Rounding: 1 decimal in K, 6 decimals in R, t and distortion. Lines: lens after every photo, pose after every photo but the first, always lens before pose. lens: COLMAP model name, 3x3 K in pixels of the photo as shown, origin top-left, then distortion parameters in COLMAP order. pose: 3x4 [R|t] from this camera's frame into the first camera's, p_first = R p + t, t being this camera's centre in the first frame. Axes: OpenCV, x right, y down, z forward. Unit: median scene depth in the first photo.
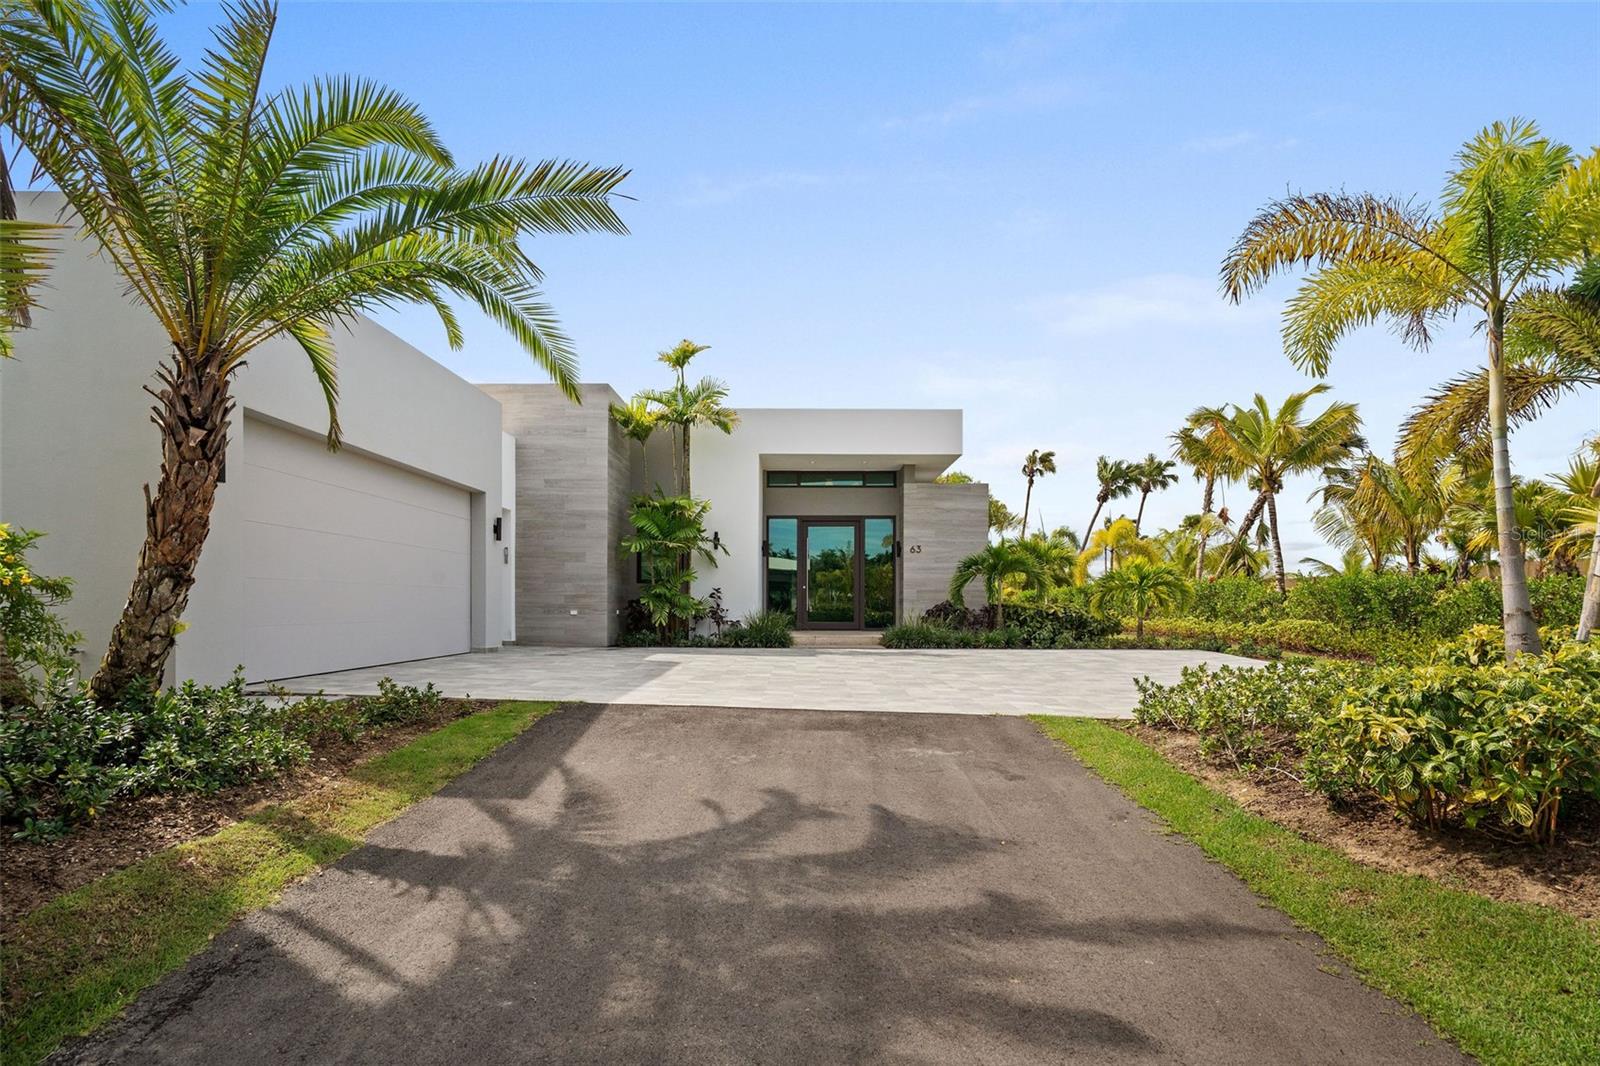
lens RADIAL K [[803.4, 0, 803.1], [0, 803.4, 609.4], [0, 0, 1]] dist [0.000721, 0.000554]
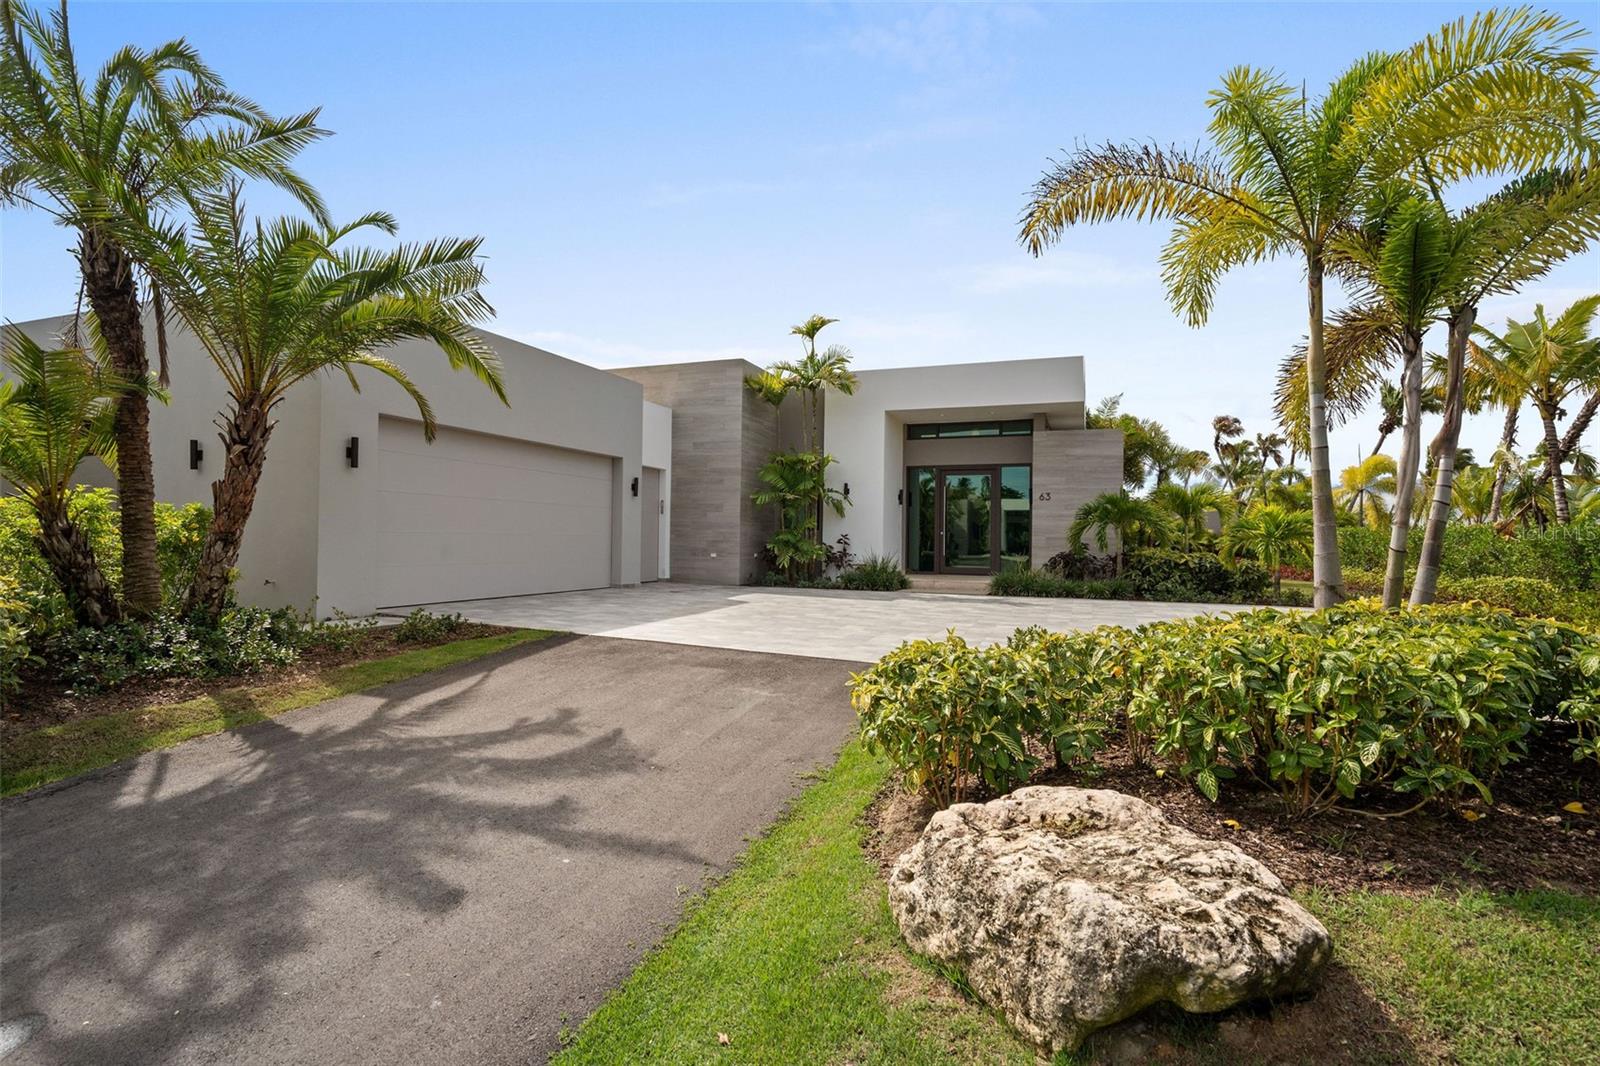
lens RADIAL K [[765.0, 0, 800.7], [0, 765.0, 529.9], [0, 0, 1]] dist [-0.003907, 0.000009]
pose [[0.937364, 0.003988, -0.348329, 0.221570], [-0.011714, 0.999730, -0.020076, -0.012180], [0.348155, 0.022899, 0.937157, -0.002706]]
